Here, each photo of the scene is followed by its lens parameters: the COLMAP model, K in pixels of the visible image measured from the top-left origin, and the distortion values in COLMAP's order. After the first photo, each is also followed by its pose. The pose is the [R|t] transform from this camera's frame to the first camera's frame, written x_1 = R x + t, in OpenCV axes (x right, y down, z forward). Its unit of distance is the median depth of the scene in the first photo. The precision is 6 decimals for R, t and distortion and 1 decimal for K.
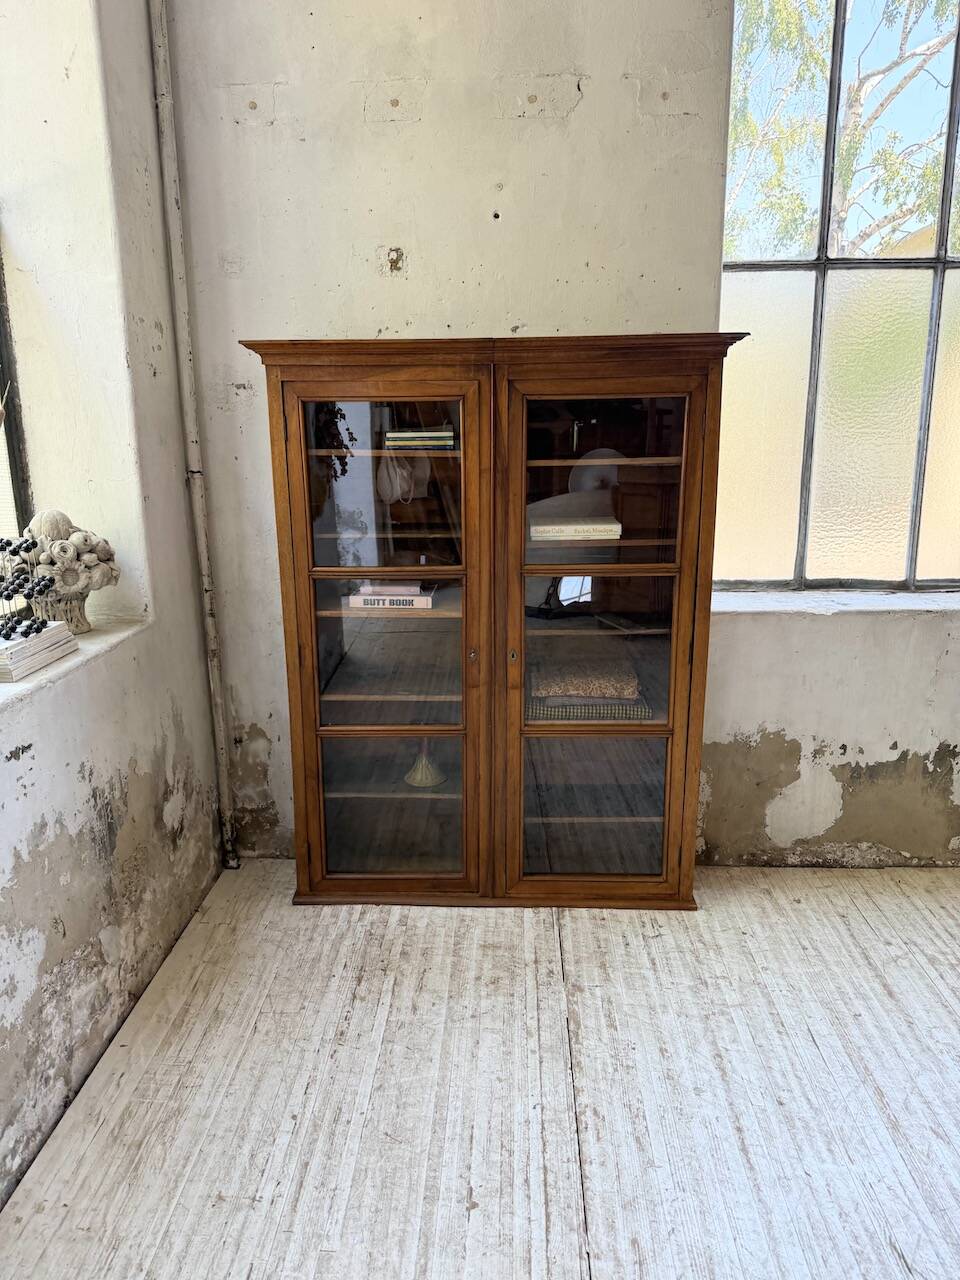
lens RADIAL K [[898.1, 0, 473.9], [0, 898.1, 642.3], [0, 0, 1]] dist [0.059307, -0.098925]
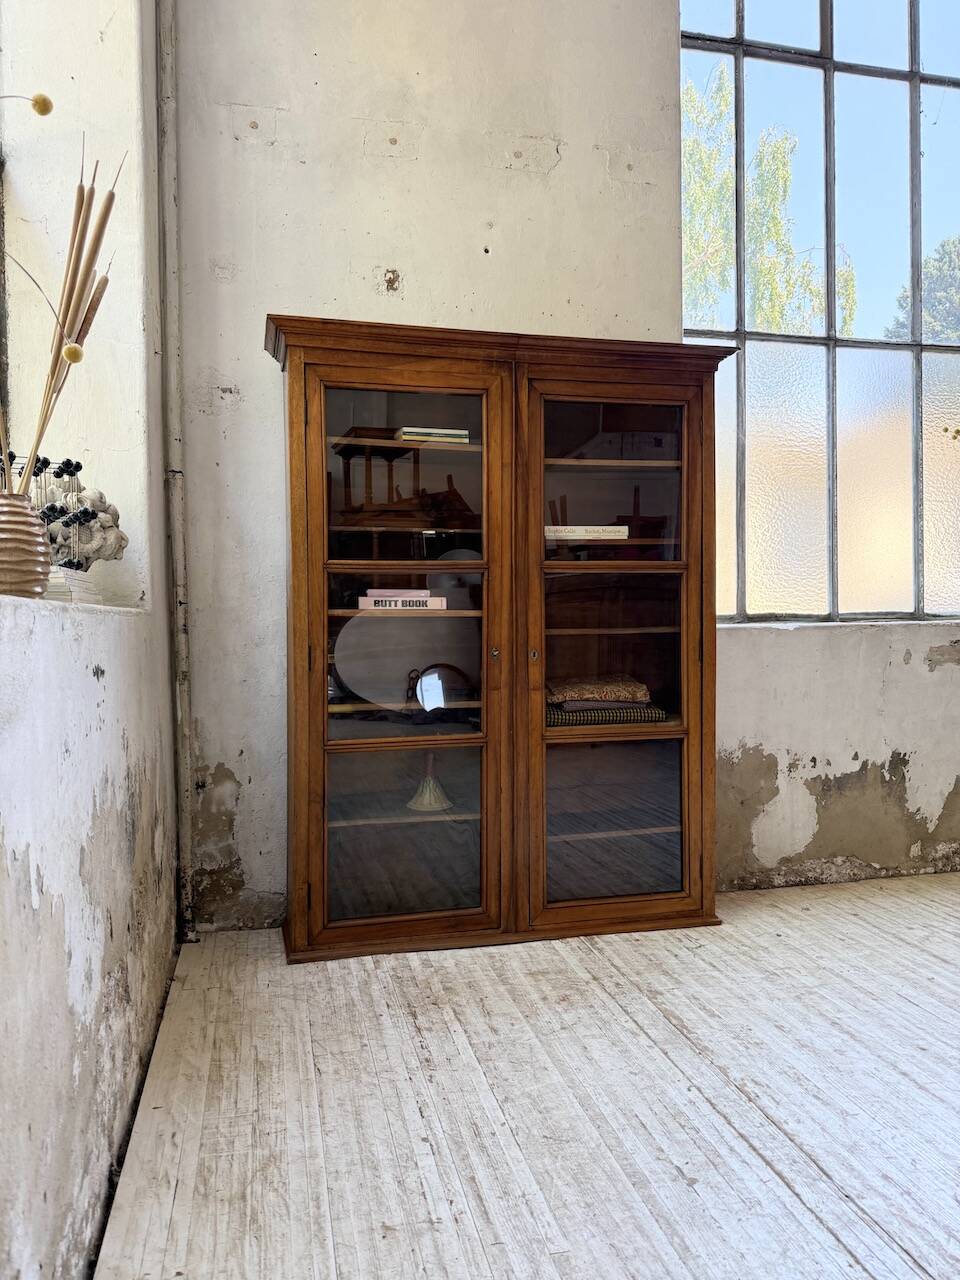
lens RADIAL K [[898.1, 0, 473.9], [0, 898.1, 642.3], [0, 0, 1]] dist [0.059307, -0.098925]
pose [[0.963965, -0.005440, 0.265973, -0.277672], [0.063067, 0.975963, -0.208611, 0.200278], [-0.258445, 0.217868, 0.941137, 0.105359]]
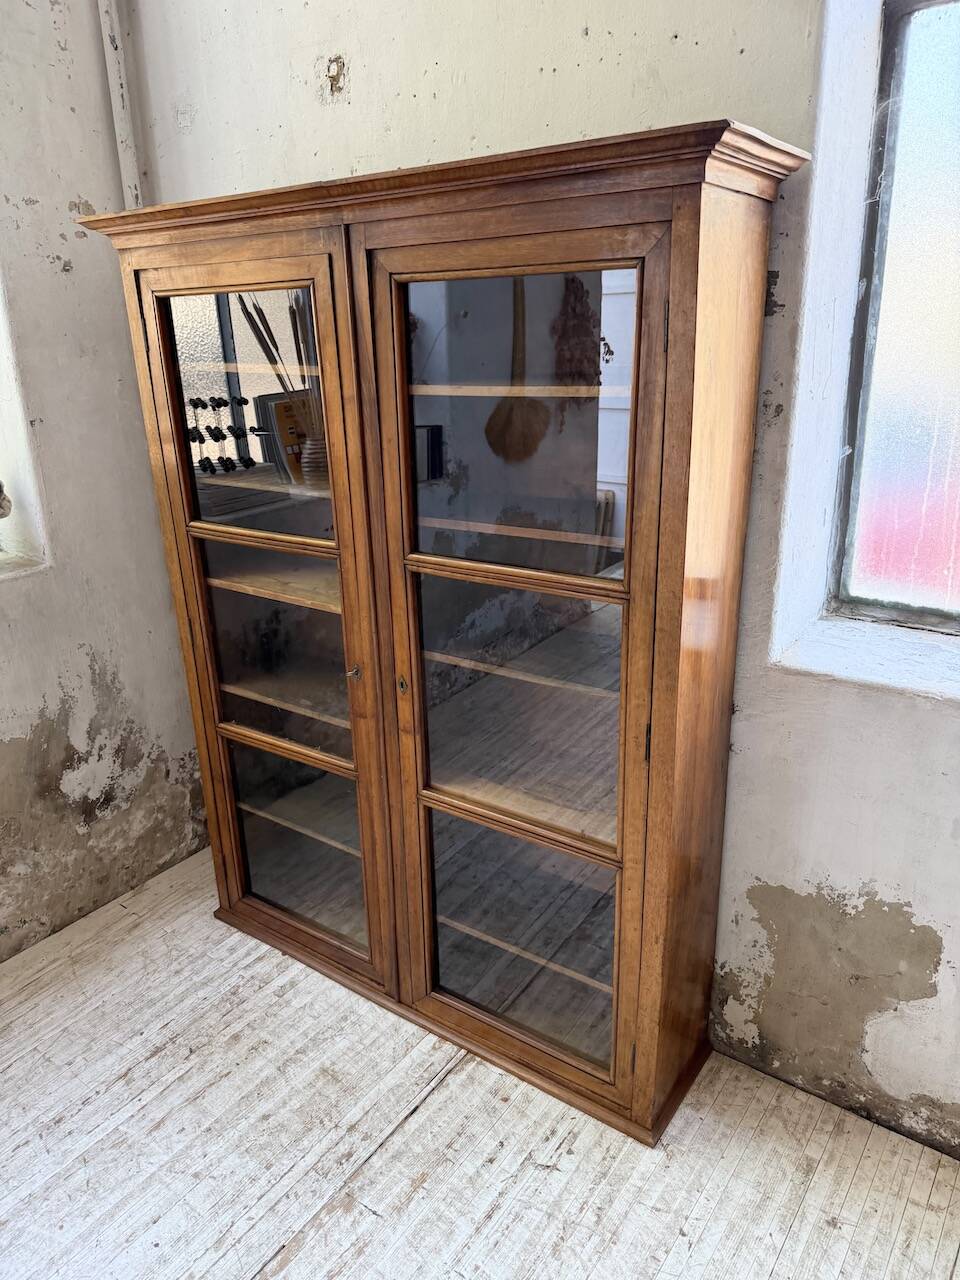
lens RADIAL K [[911.8, 0, 476.1], [0, 911.8, 637.4], [0, 0, 1]] dist [-0.018116, 0.011508]
pose [[0.833413, 0.169757, -0.525932, 0.436231], [-0.110818, 0.983660, 0.141892, -0.121170], [0.541426, -0.059972, 0.838607, 0.476071]]
